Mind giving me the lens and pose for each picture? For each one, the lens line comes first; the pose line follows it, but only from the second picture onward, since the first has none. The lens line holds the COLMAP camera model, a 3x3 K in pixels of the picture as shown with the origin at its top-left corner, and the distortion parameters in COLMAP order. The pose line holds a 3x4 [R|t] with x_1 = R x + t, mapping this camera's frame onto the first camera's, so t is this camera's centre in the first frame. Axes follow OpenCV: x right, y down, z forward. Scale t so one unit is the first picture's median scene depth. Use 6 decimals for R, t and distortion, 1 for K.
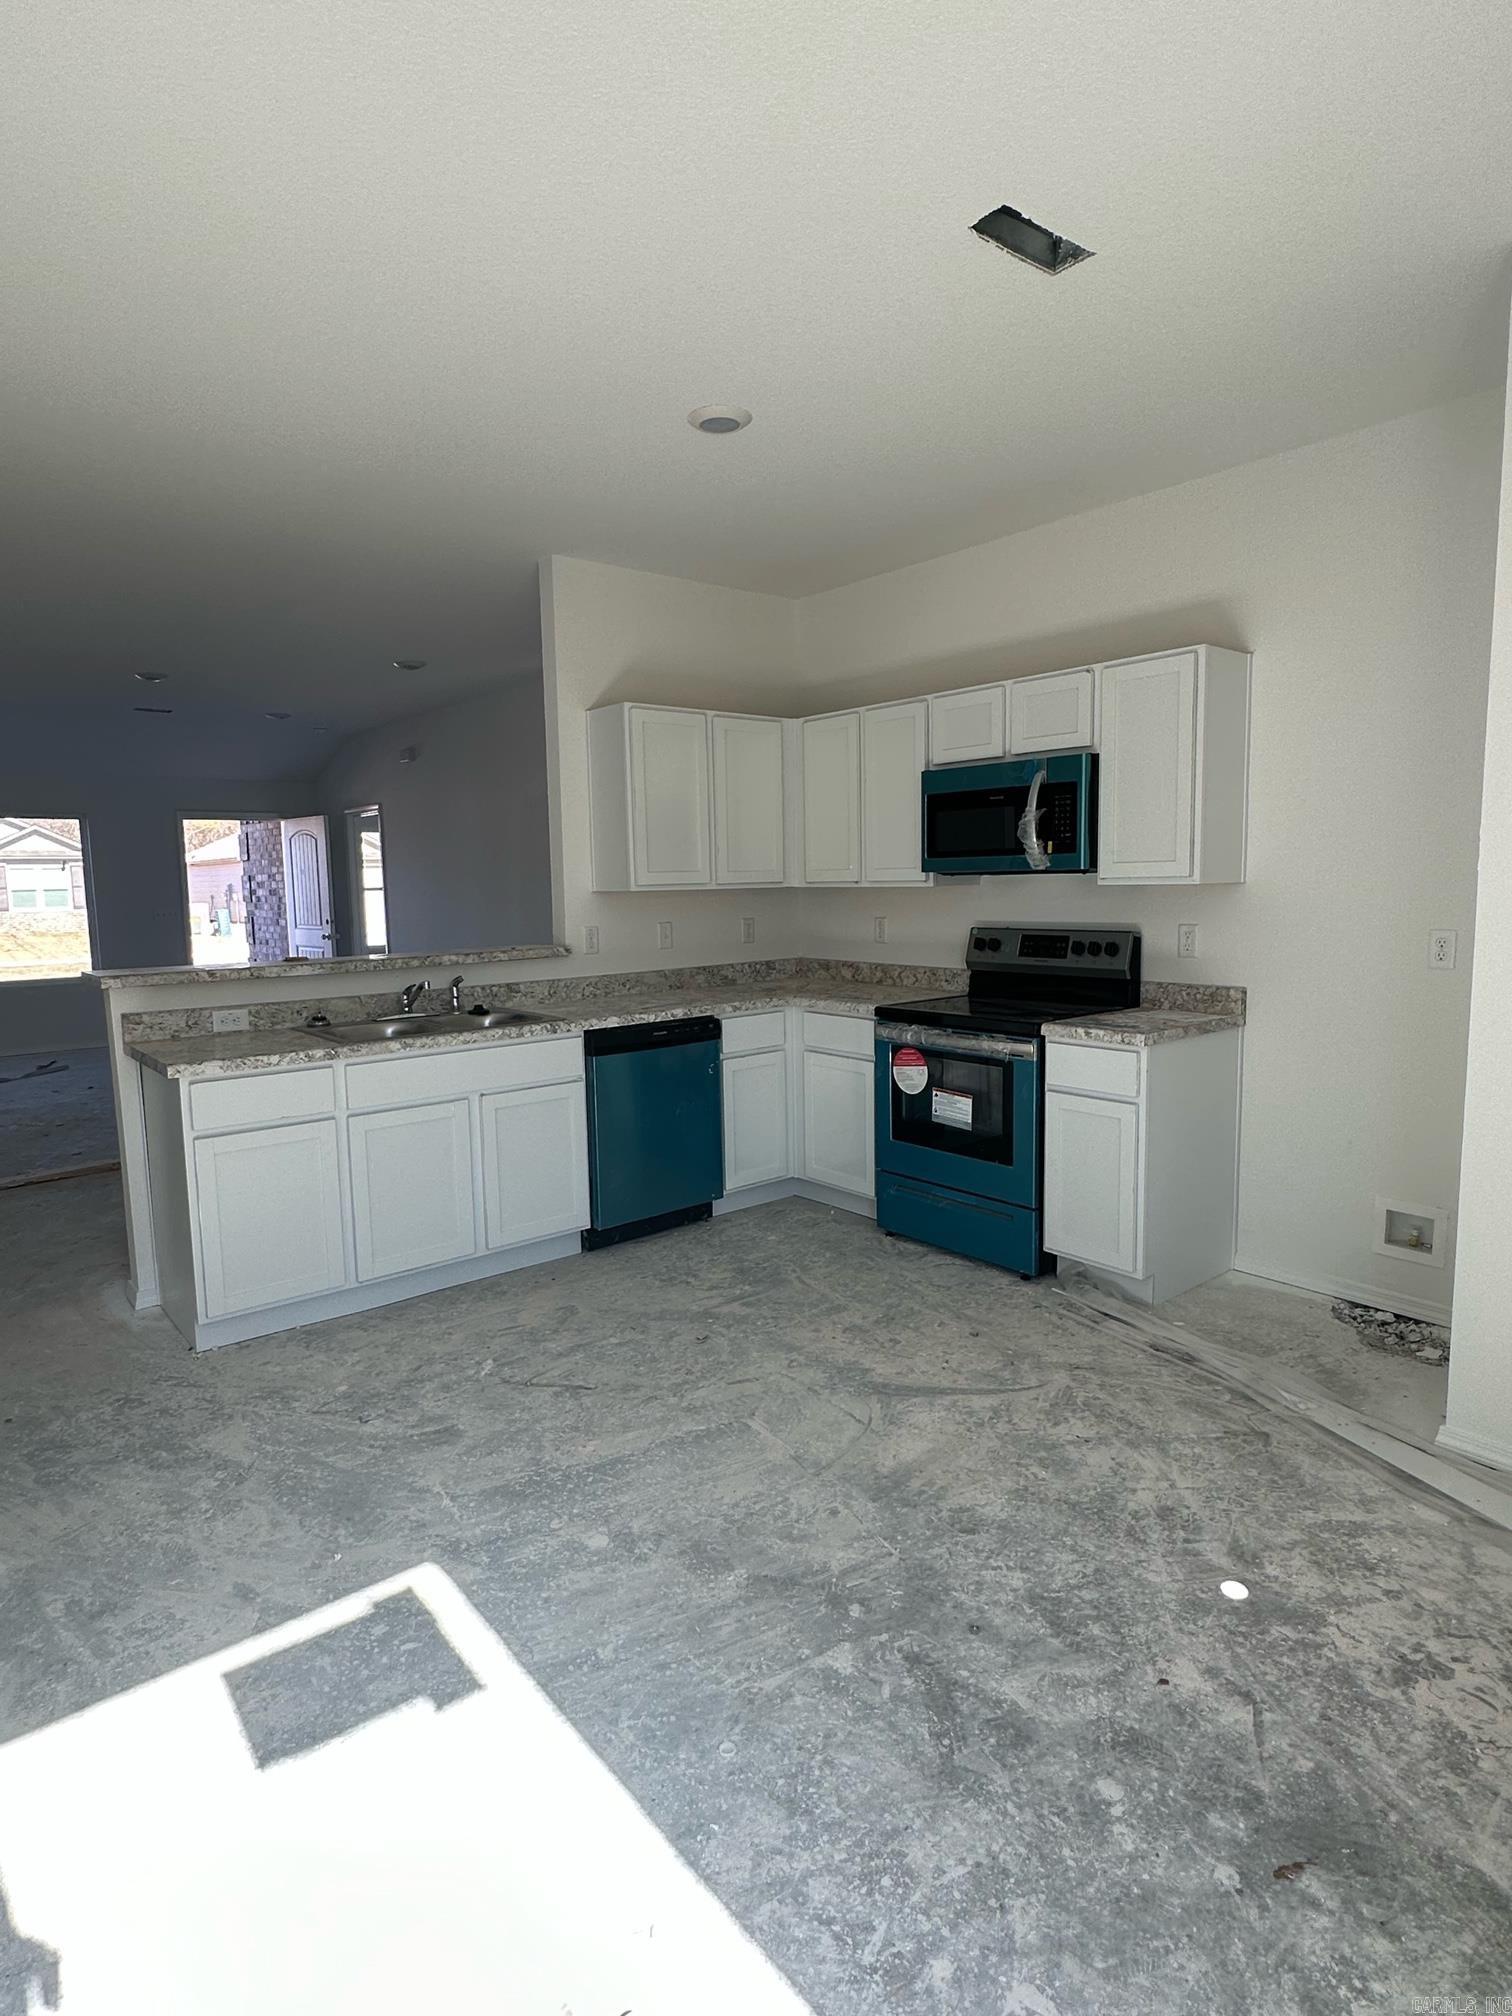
lens RADIAL K [[1113.3, 0, 760.2], [0, 1113.3, 1012.6], [0, 0, 1]] dist [0.000259, -0.000036]
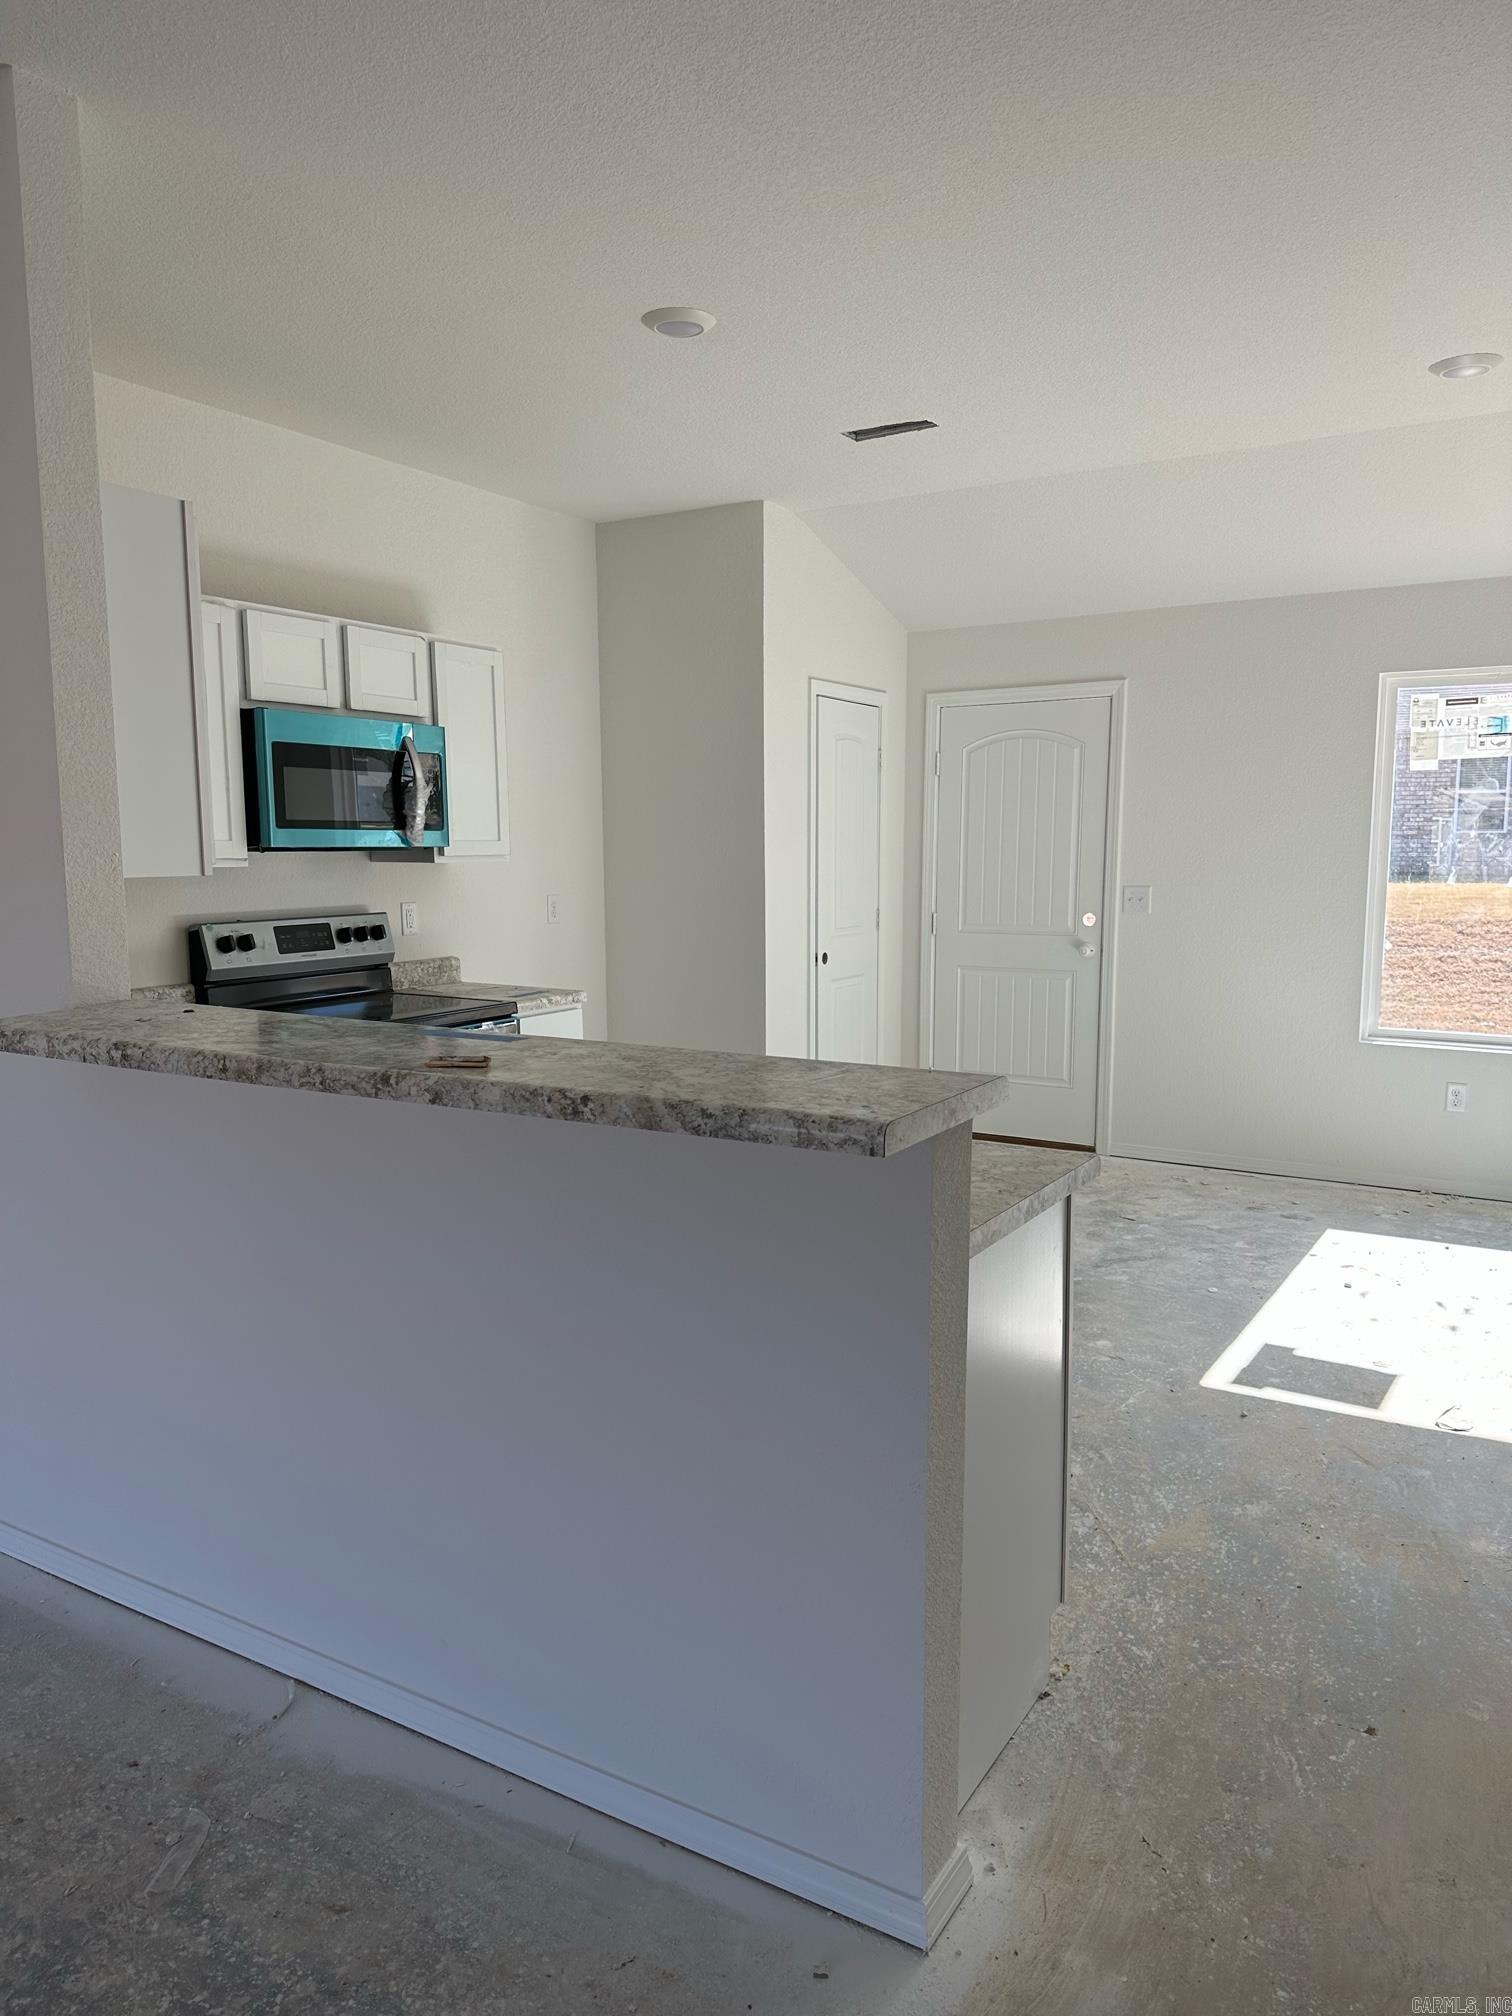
lens RADIAL K [[1394.7, 0, 756.0], [0, 1394.7, 1008.0], [0, 0, 1]] dist [0.088147, -0.113885]
pose [[-0.326620, -0.089670, 0.940892, -1.014272], [0.127039, 0.982291, 0.137716, -0.130920], [-0.936579, 0.164511, -0.309445, 1.204916]]
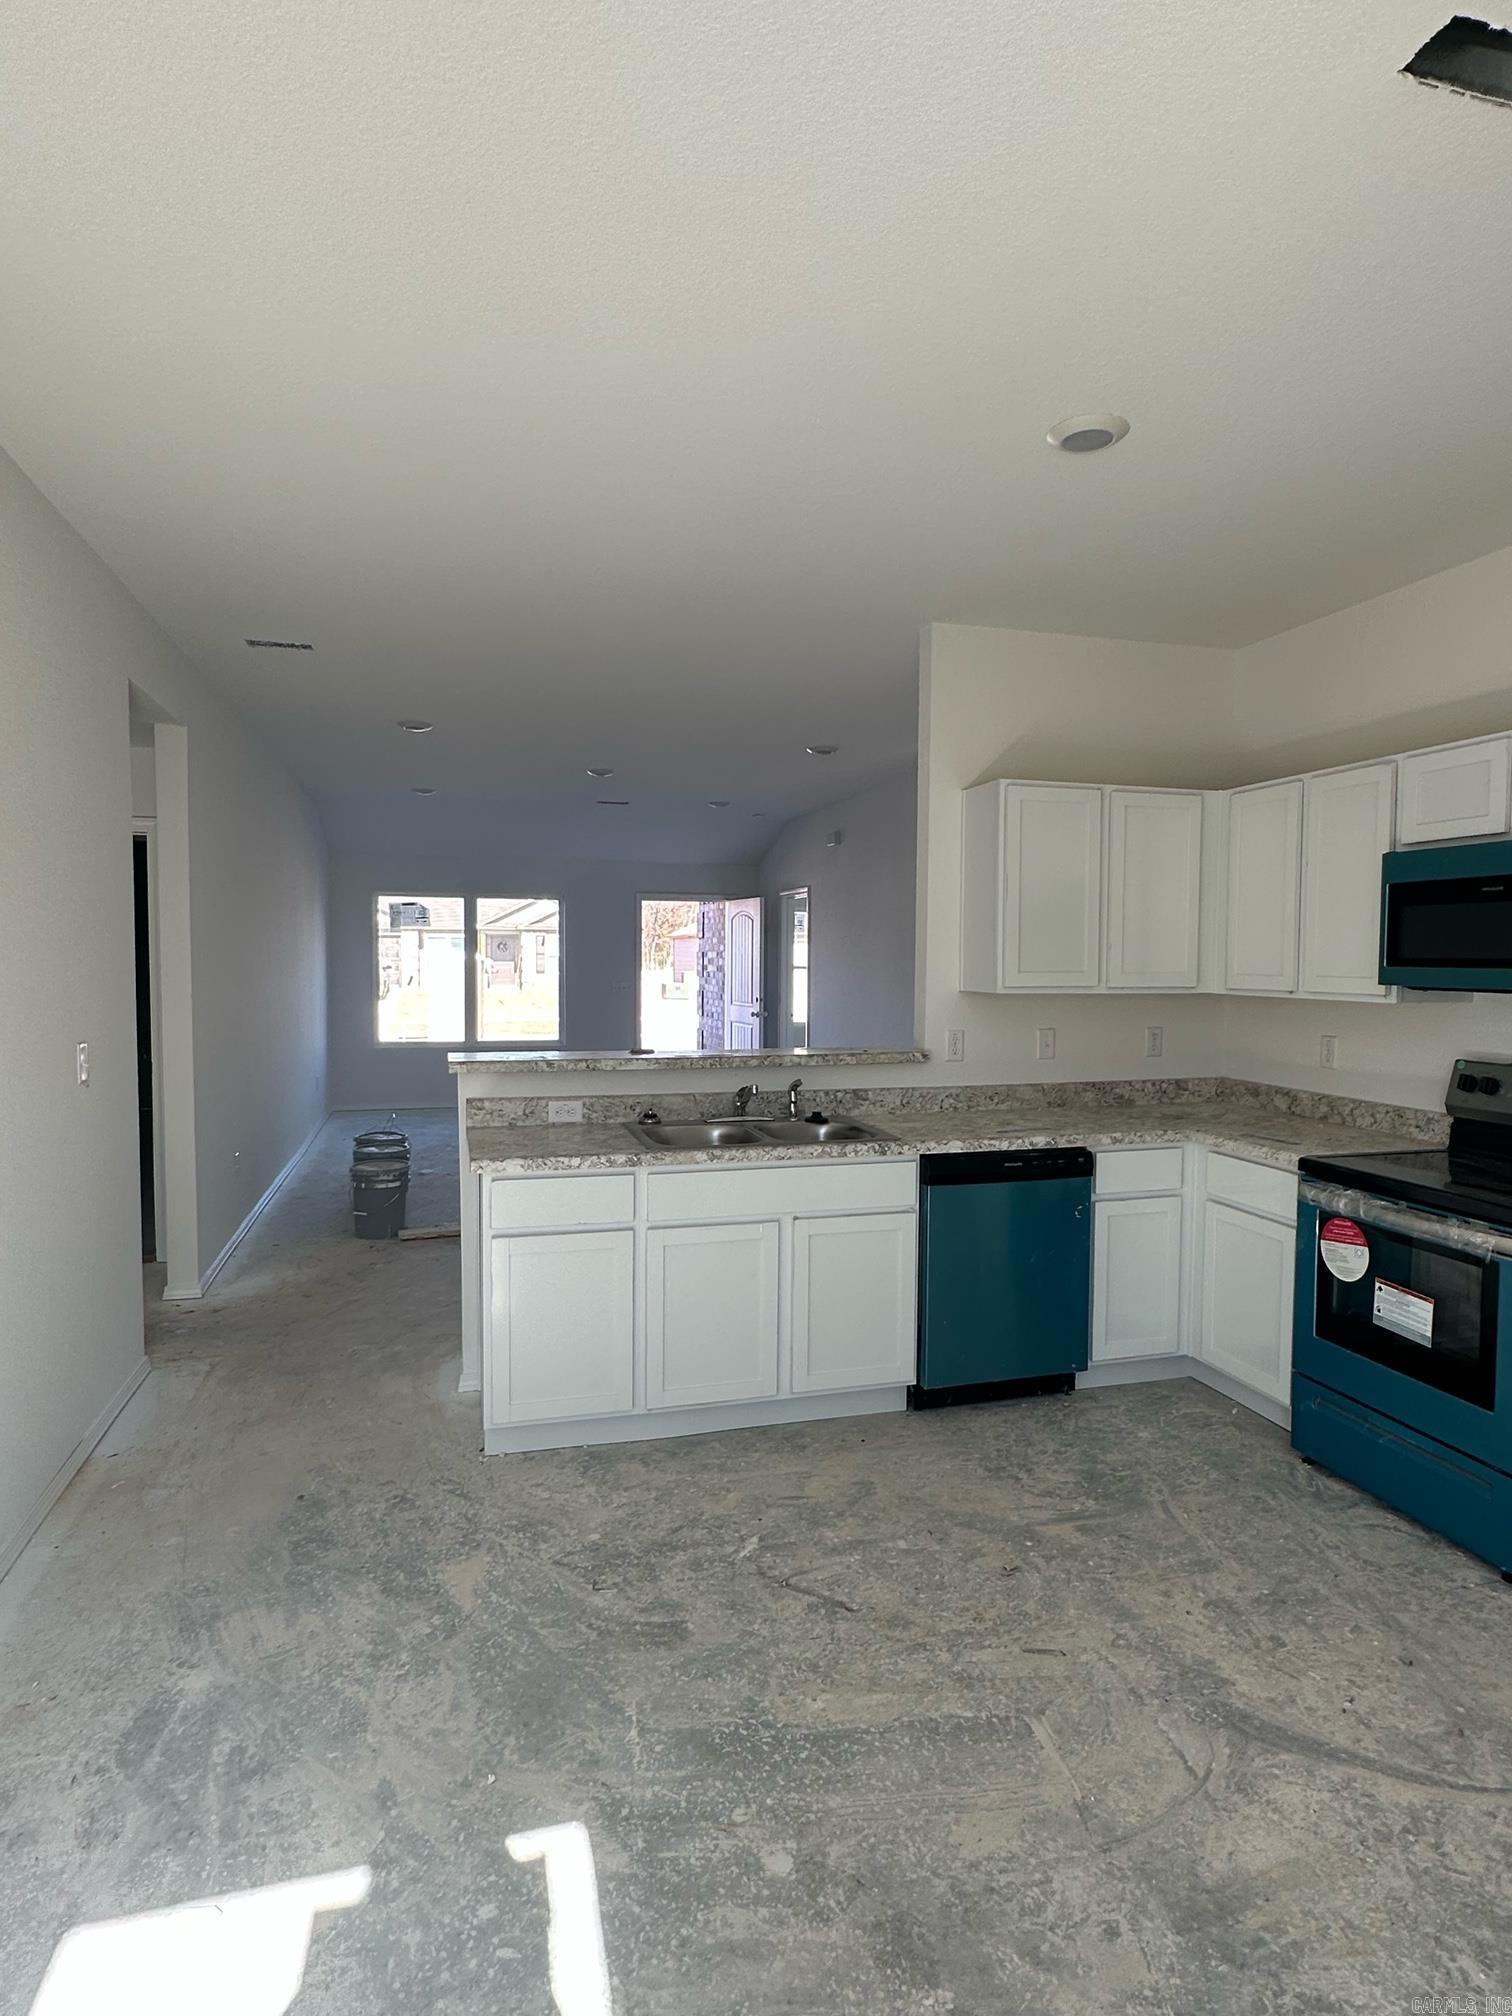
lens RADIAL K [[1113.3, 0, 760.2], [0, 1113.3, 1012.6], [0, 0, 1]] dist [0.000259, -0.000036]
pose [[0.912905, 0.046921, -0.405467, 0.082124], [-0.074255, 0.995886, -0.051939, -0.043438], [0.401362, 0.077523, 0.912633, 0.165723]]
